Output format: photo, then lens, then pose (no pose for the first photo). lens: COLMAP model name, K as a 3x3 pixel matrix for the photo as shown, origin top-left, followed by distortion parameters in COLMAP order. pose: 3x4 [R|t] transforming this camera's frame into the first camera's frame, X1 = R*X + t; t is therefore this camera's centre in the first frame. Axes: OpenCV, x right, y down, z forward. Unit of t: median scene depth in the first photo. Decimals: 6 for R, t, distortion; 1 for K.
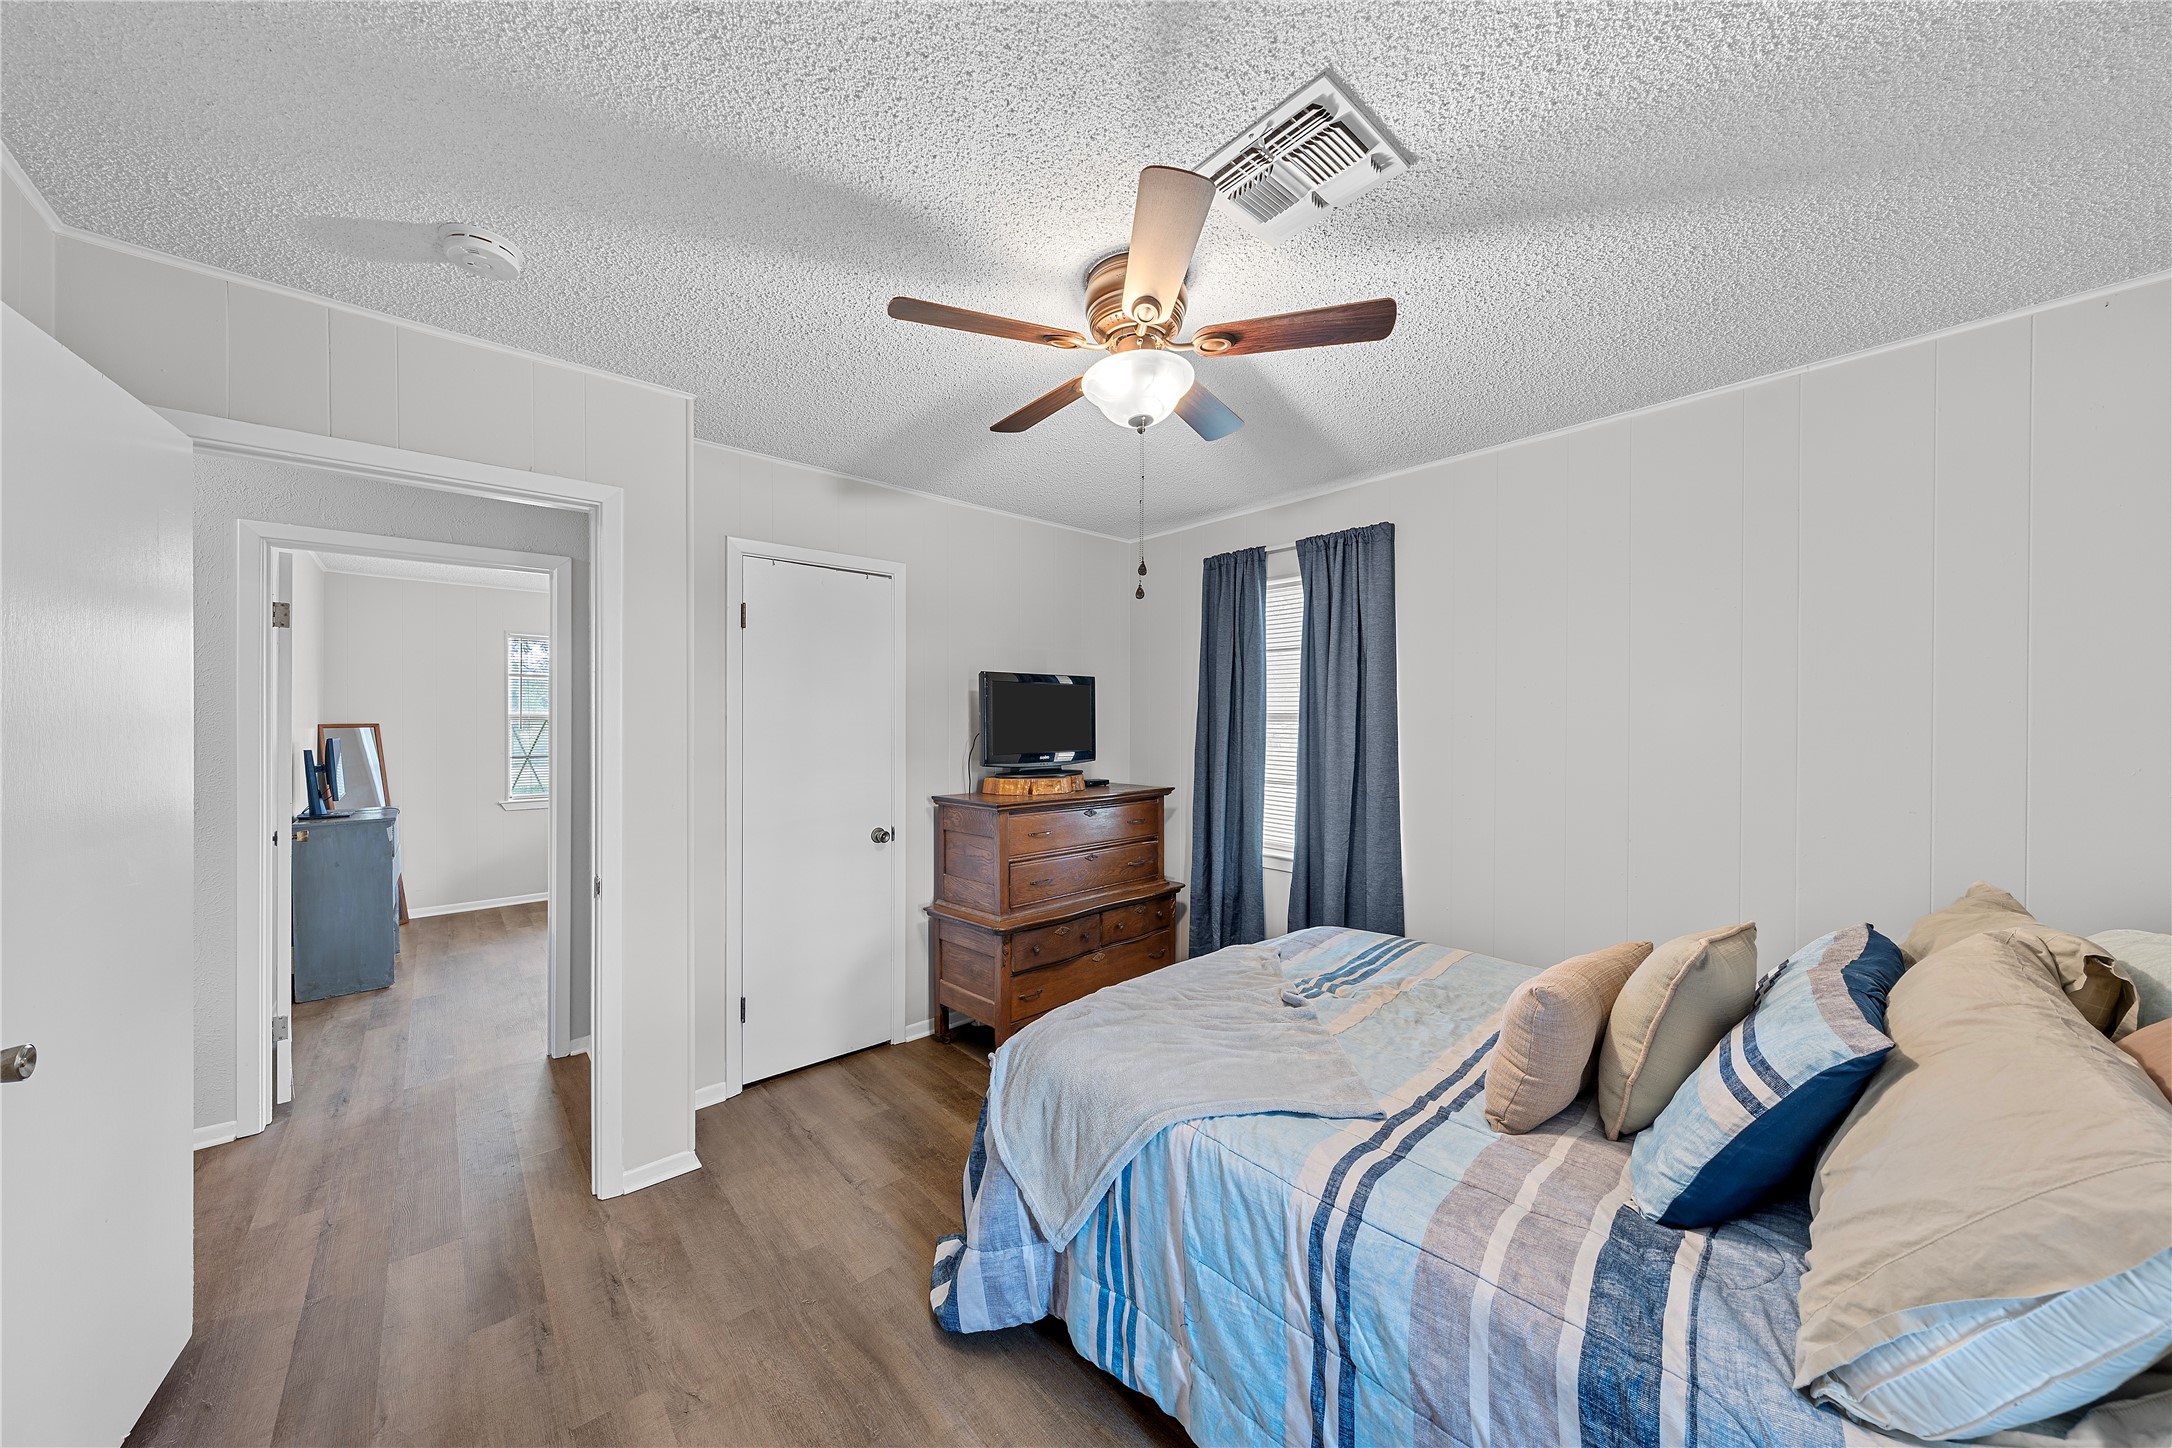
lens RADIAL K [[737.1, 0, 1075.5], [0, 737.1, 725.9], [0, 0, 1]] dist [0.000918, 0.000039]
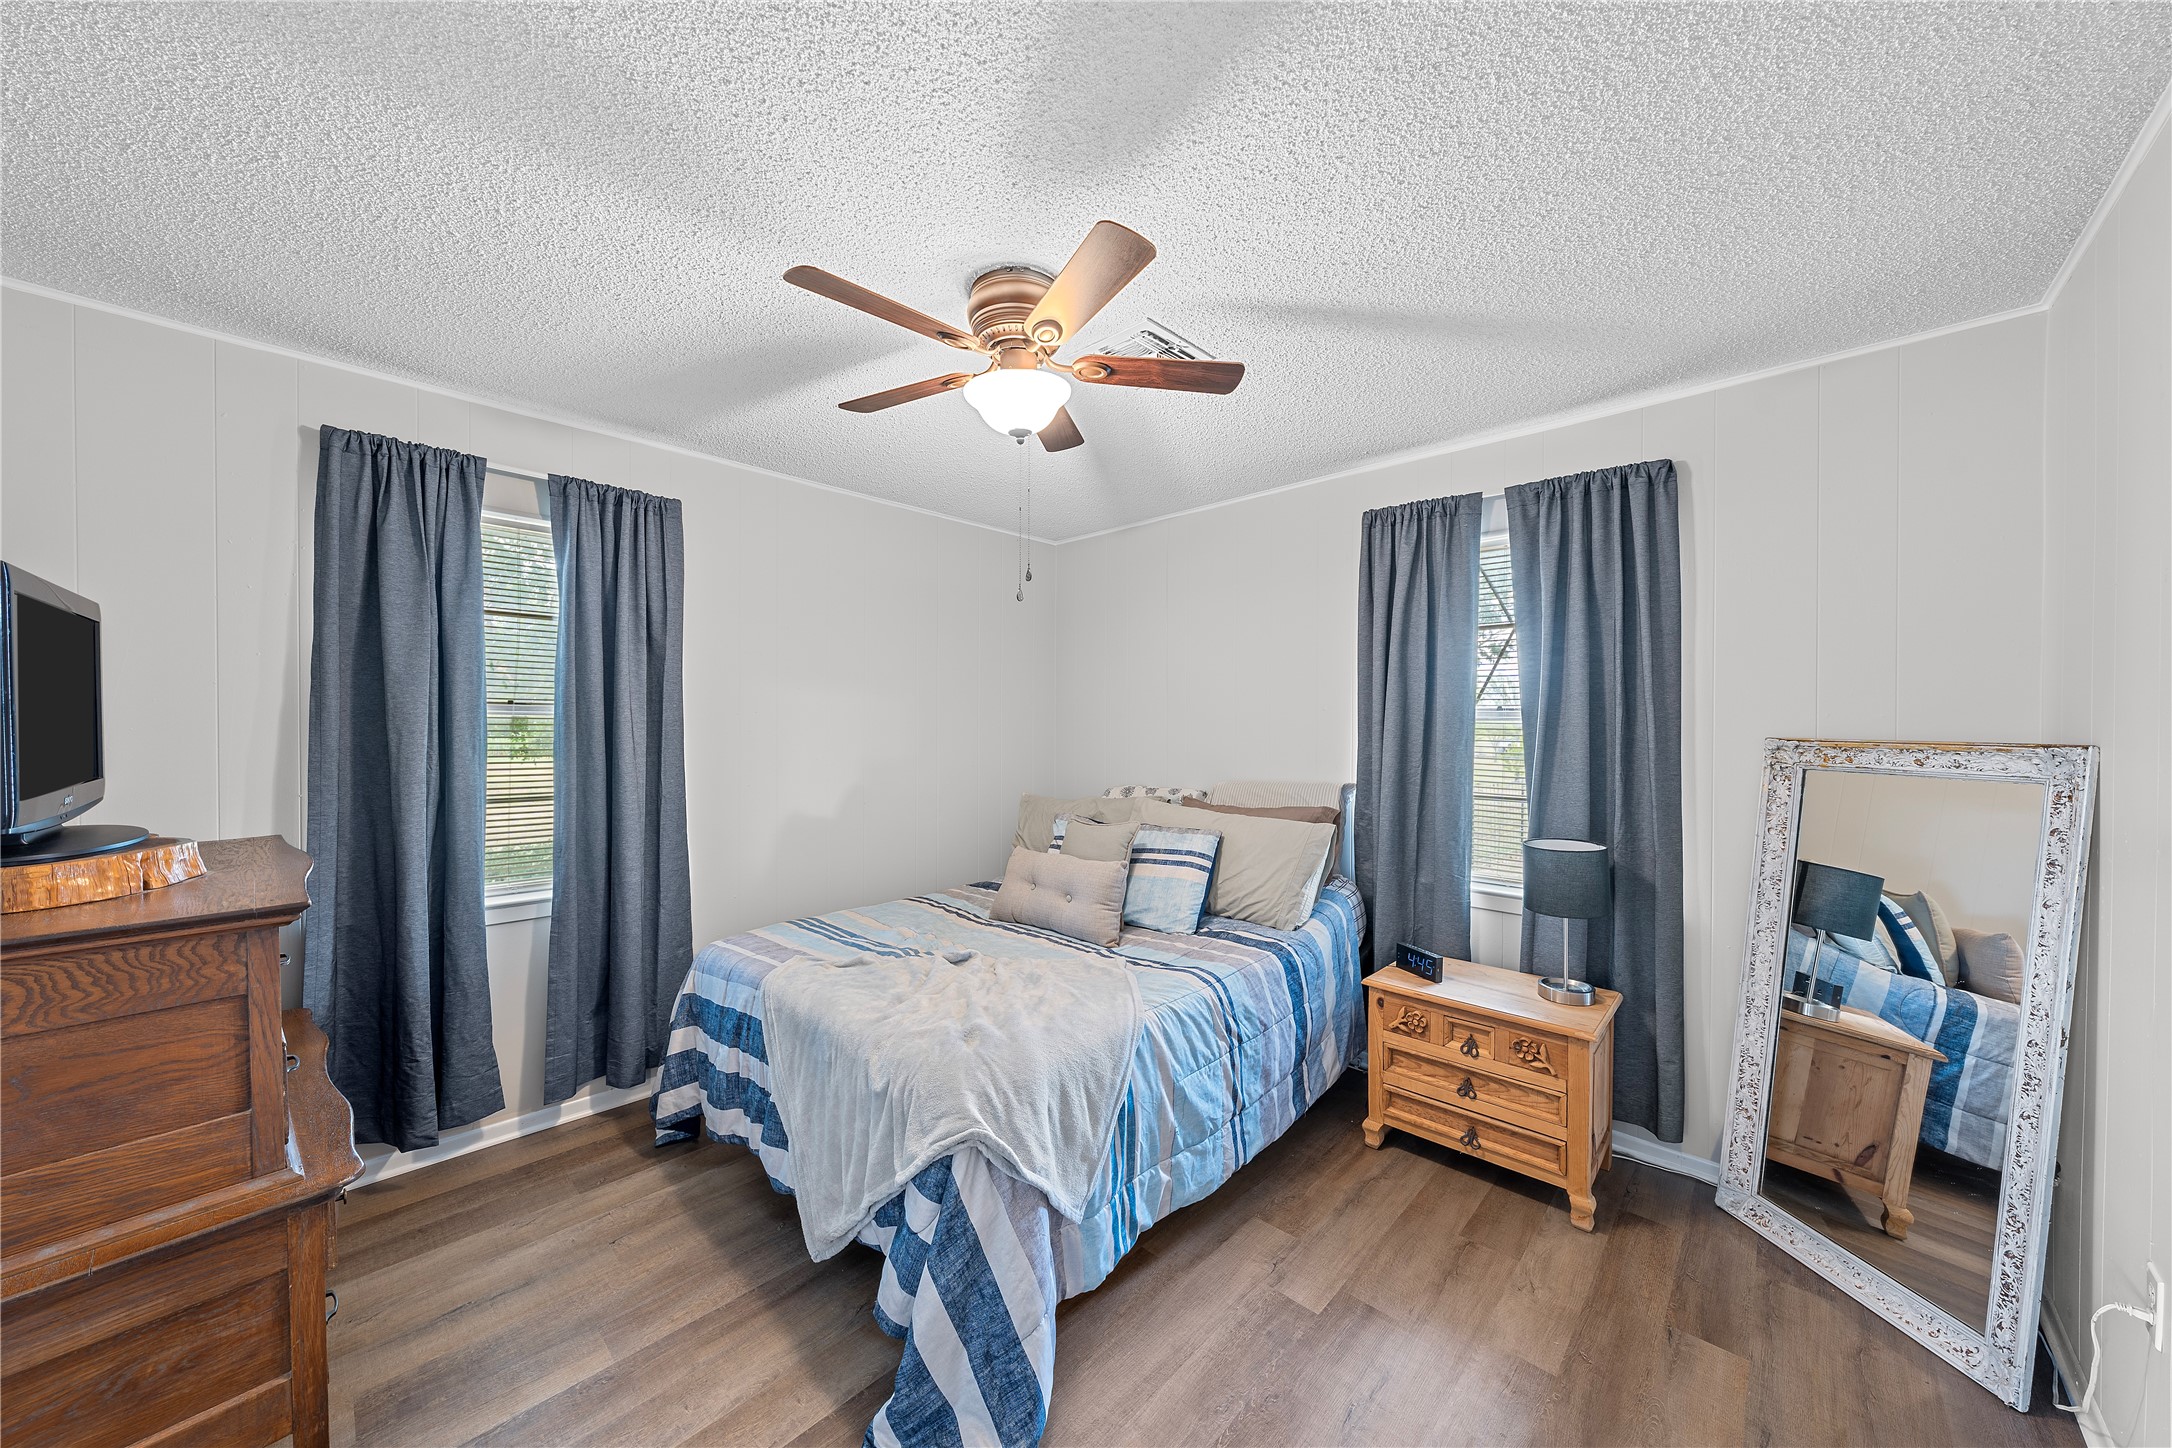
lens RADIAL K [[779.2, 0, 1075.7], [0, 779.2, 724.4], [0, 0, 1]] dist [-0.001833, -0.000082]
pose [[-0.095572, -0.006470, 0.995402, -0.591707], [-0.001638, 0.999979, 0.006342, -0.002145], [-0.995421, -0.001024, -0.095580, 0.588316]]
